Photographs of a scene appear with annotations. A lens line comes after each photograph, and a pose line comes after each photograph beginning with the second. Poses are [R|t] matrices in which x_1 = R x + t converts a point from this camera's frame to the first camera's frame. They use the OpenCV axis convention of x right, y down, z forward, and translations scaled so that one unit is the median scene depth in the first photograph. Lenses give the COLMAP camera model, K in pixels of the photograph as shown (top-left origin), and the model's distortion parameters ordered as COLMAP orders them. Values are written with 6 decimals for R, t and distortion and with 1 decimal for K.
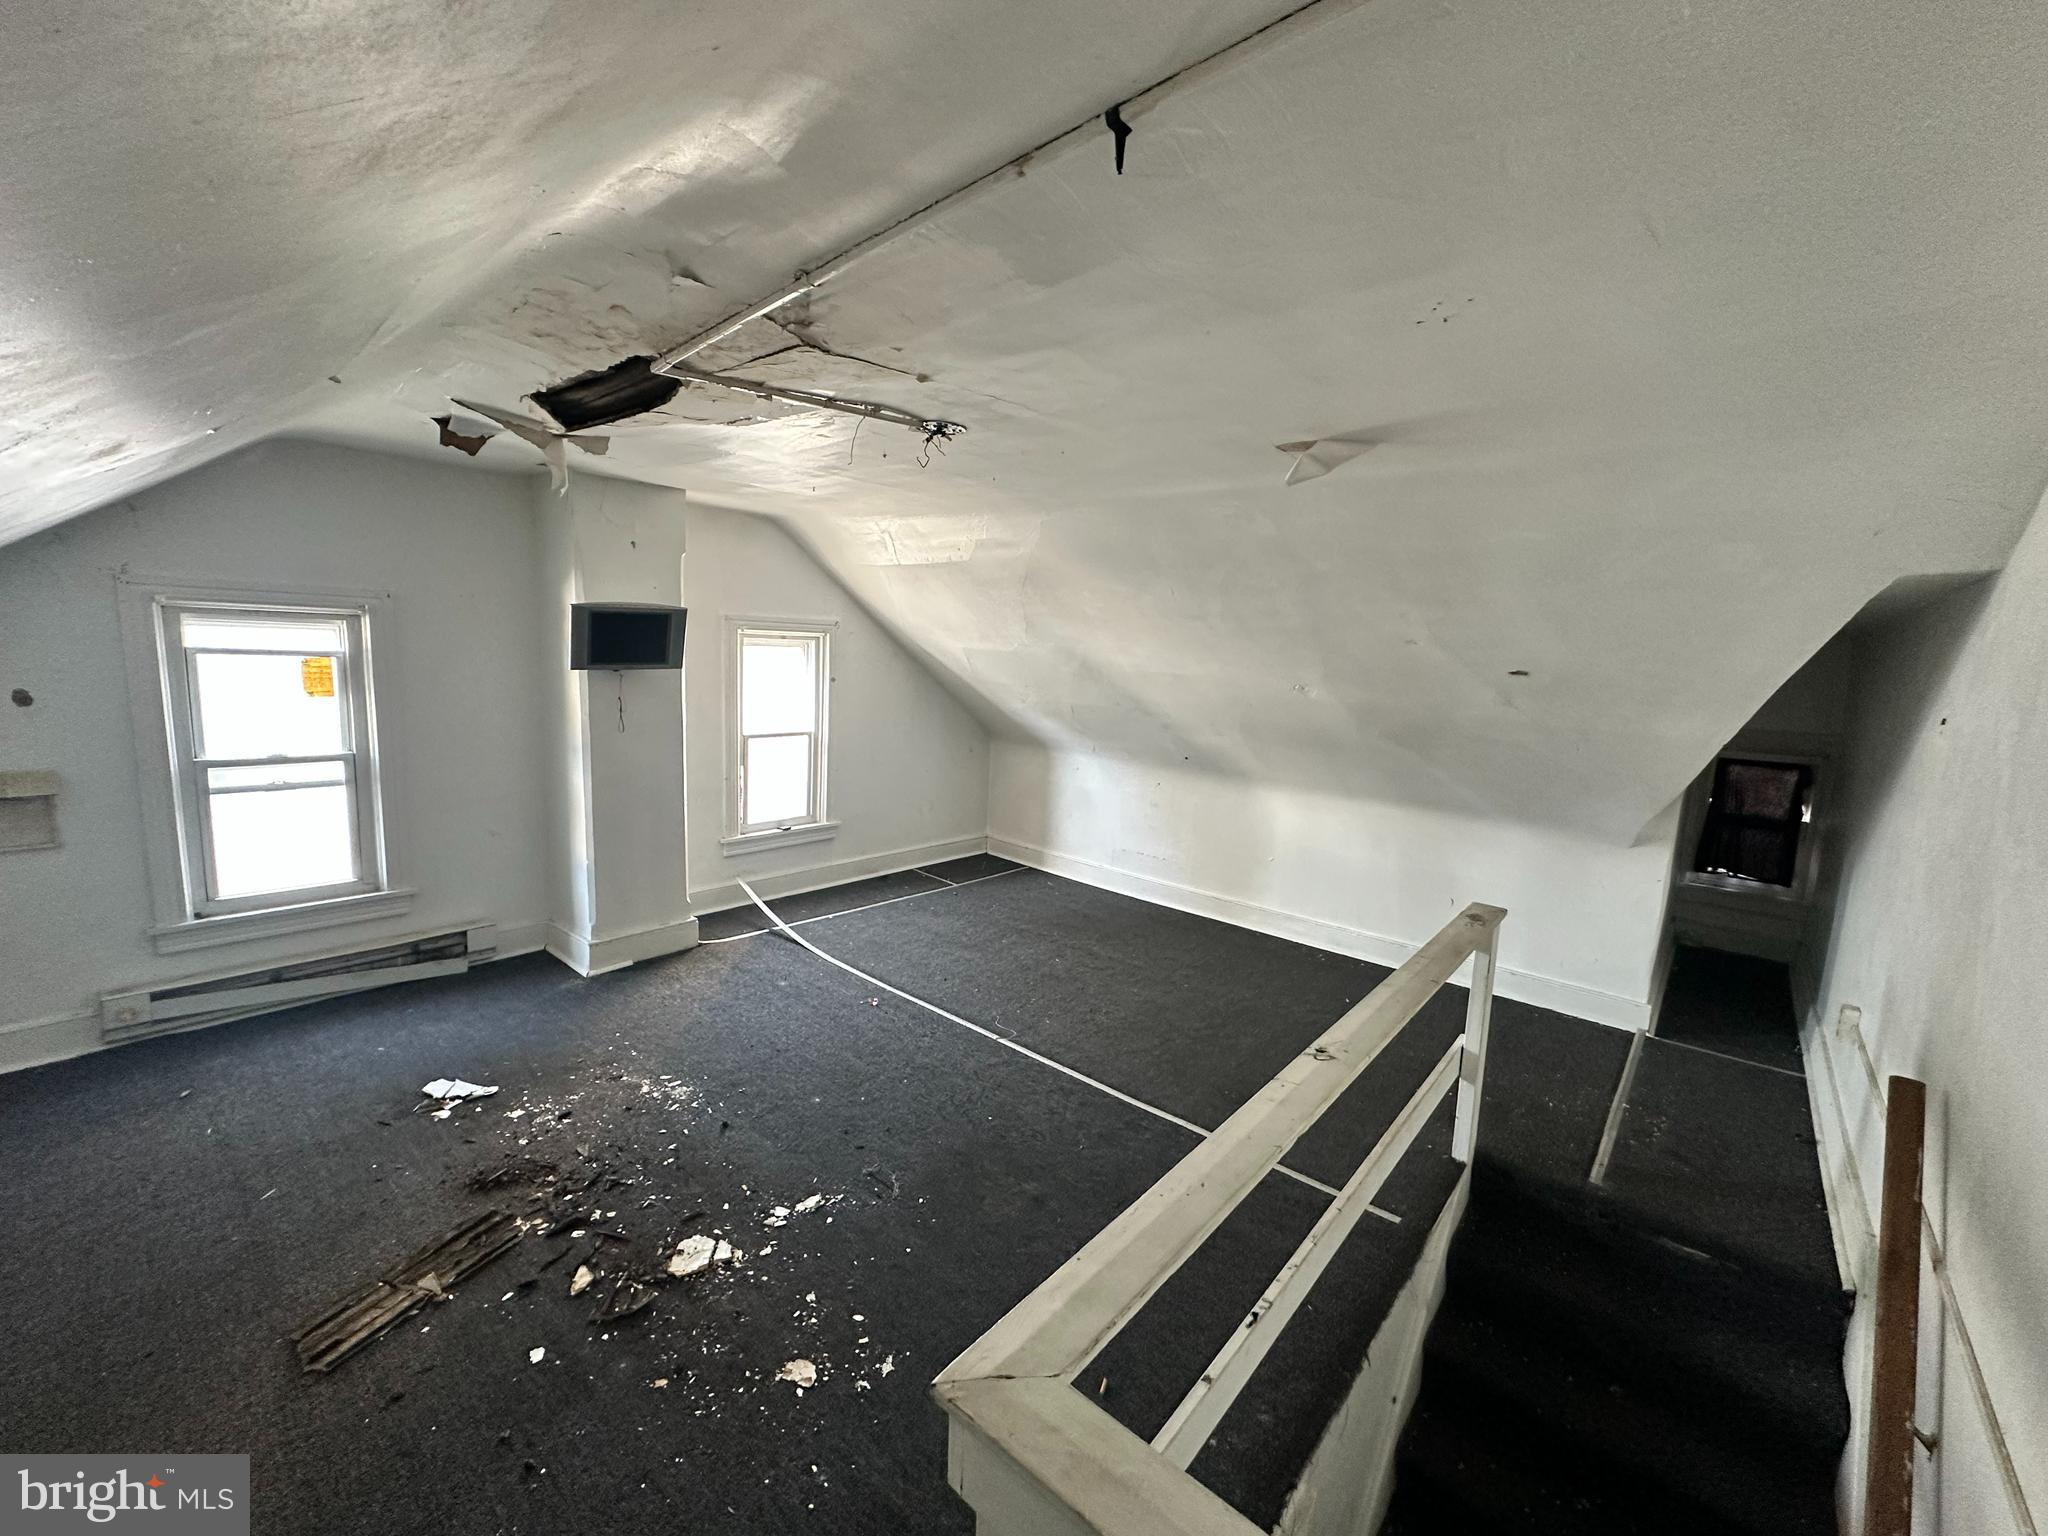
lens RADIAL K [[814.0, 0, 1021.2], [0, 814.0, 767.0], [0, 0, 1]] dist [-0.003153, 0.000195]
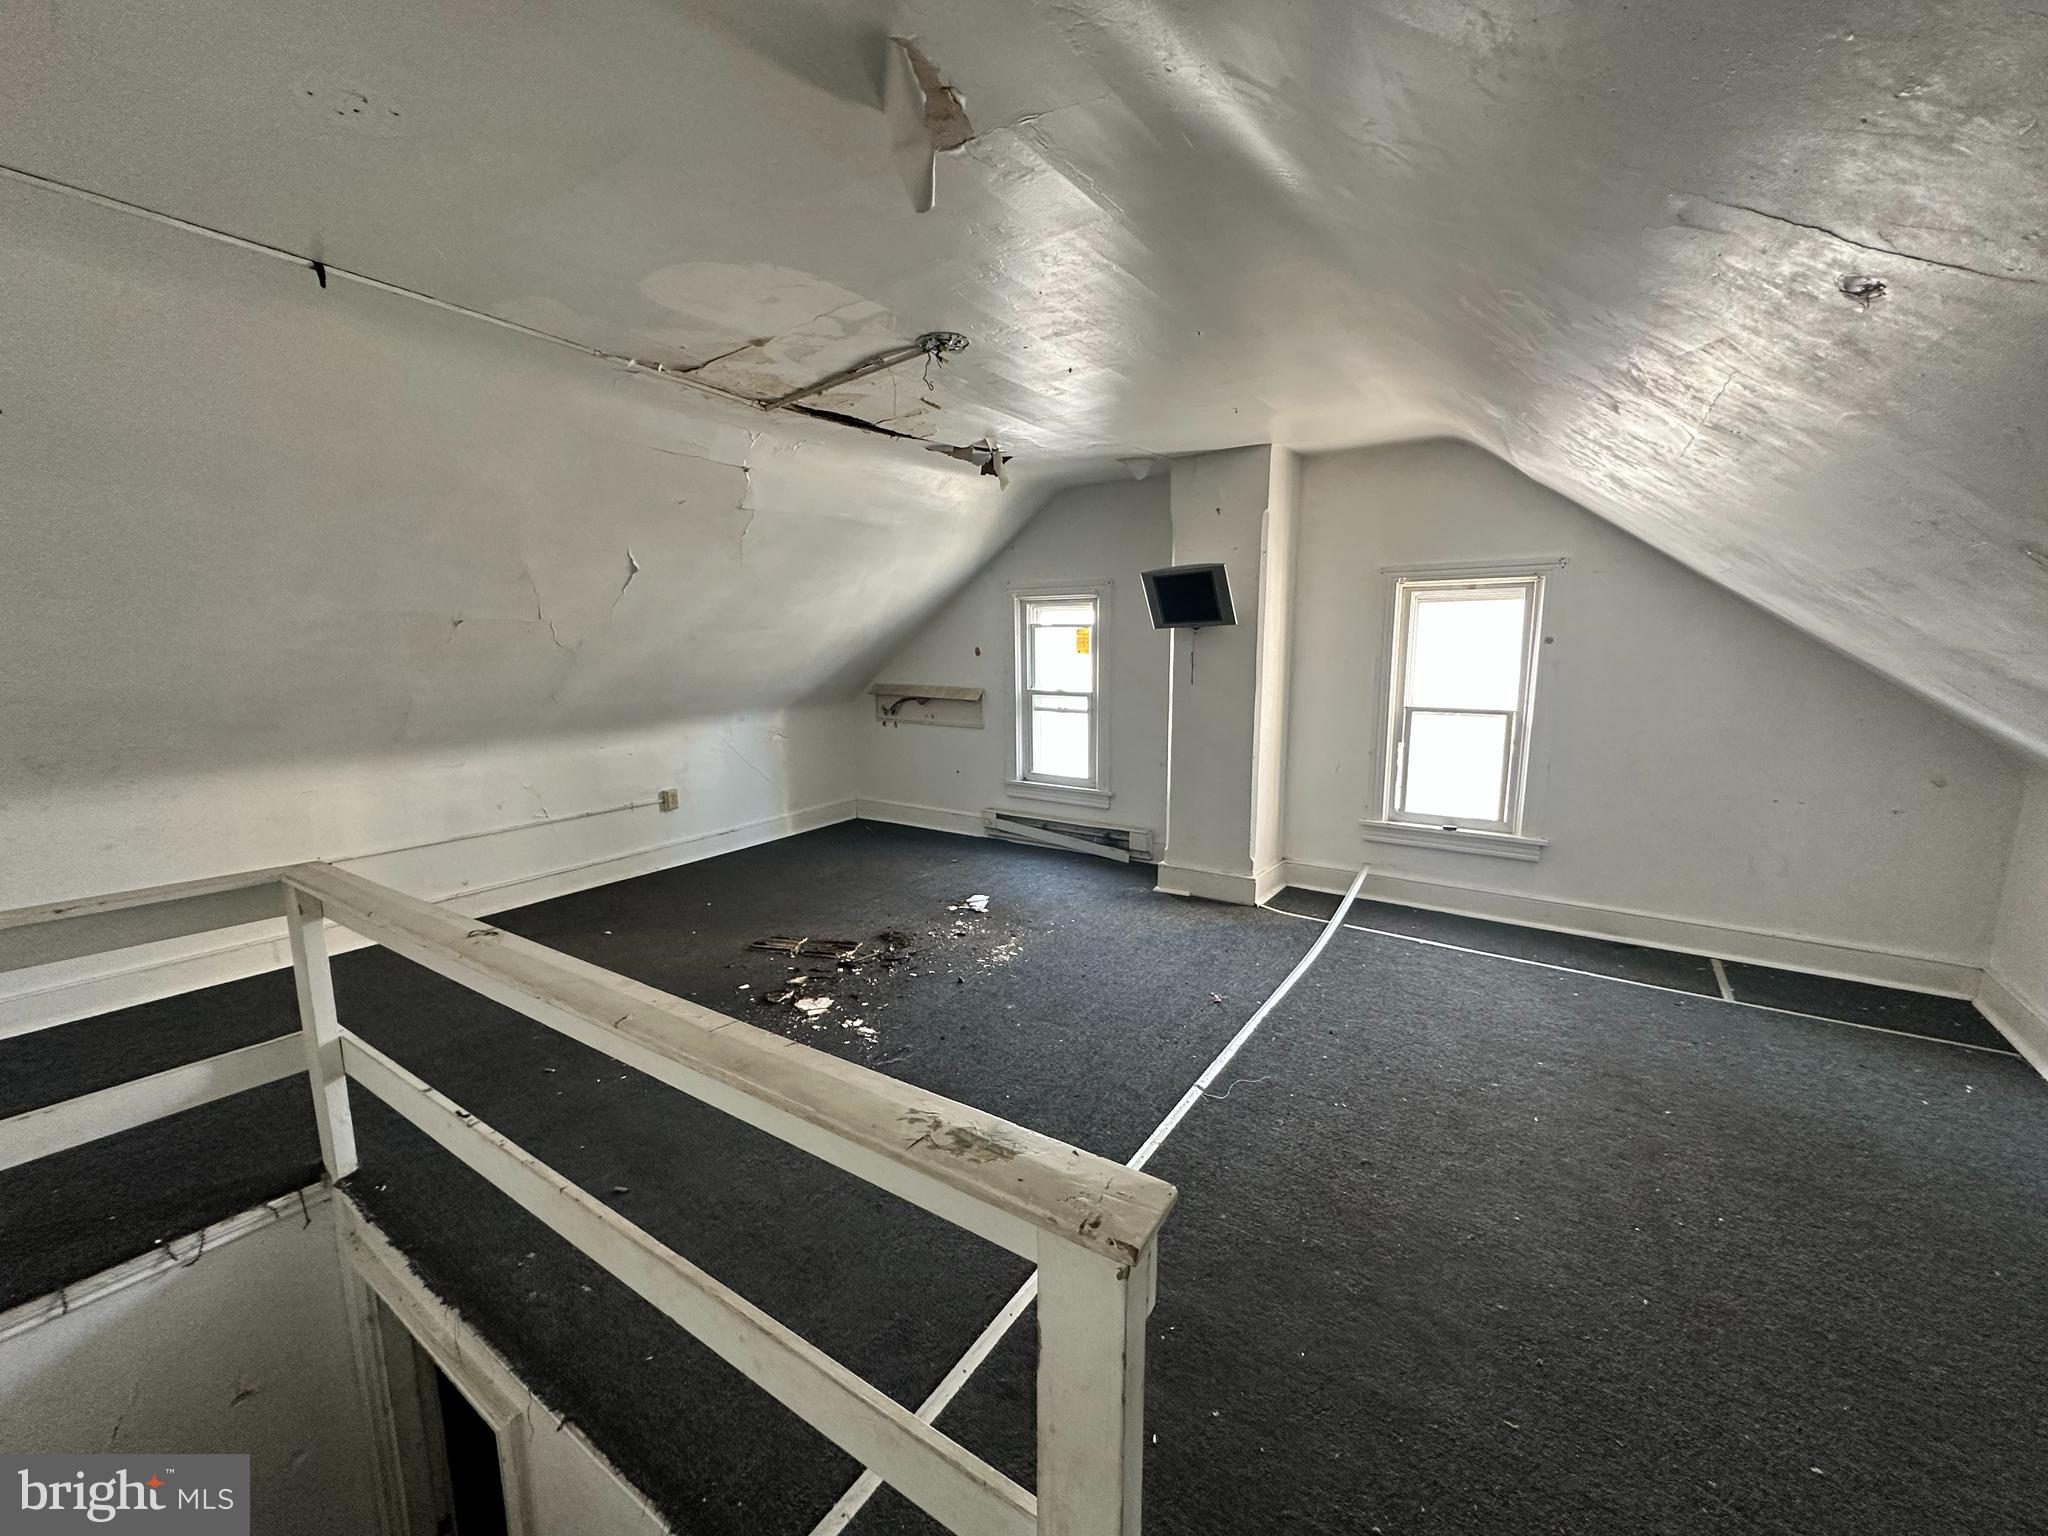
lens RADIAL K [[814.0, 0, 1024.1], [0, 814.0, 767.1], [0, 0, 1]] dist [-0.003153, 0.000195]
pose [[0.126495, 0.111747, -0.985653, 0.644643], [-0.130378, 0.986888, 0.095155, -0.007398], [0.983362, 0.116471, 0.139405, 0.689449]]
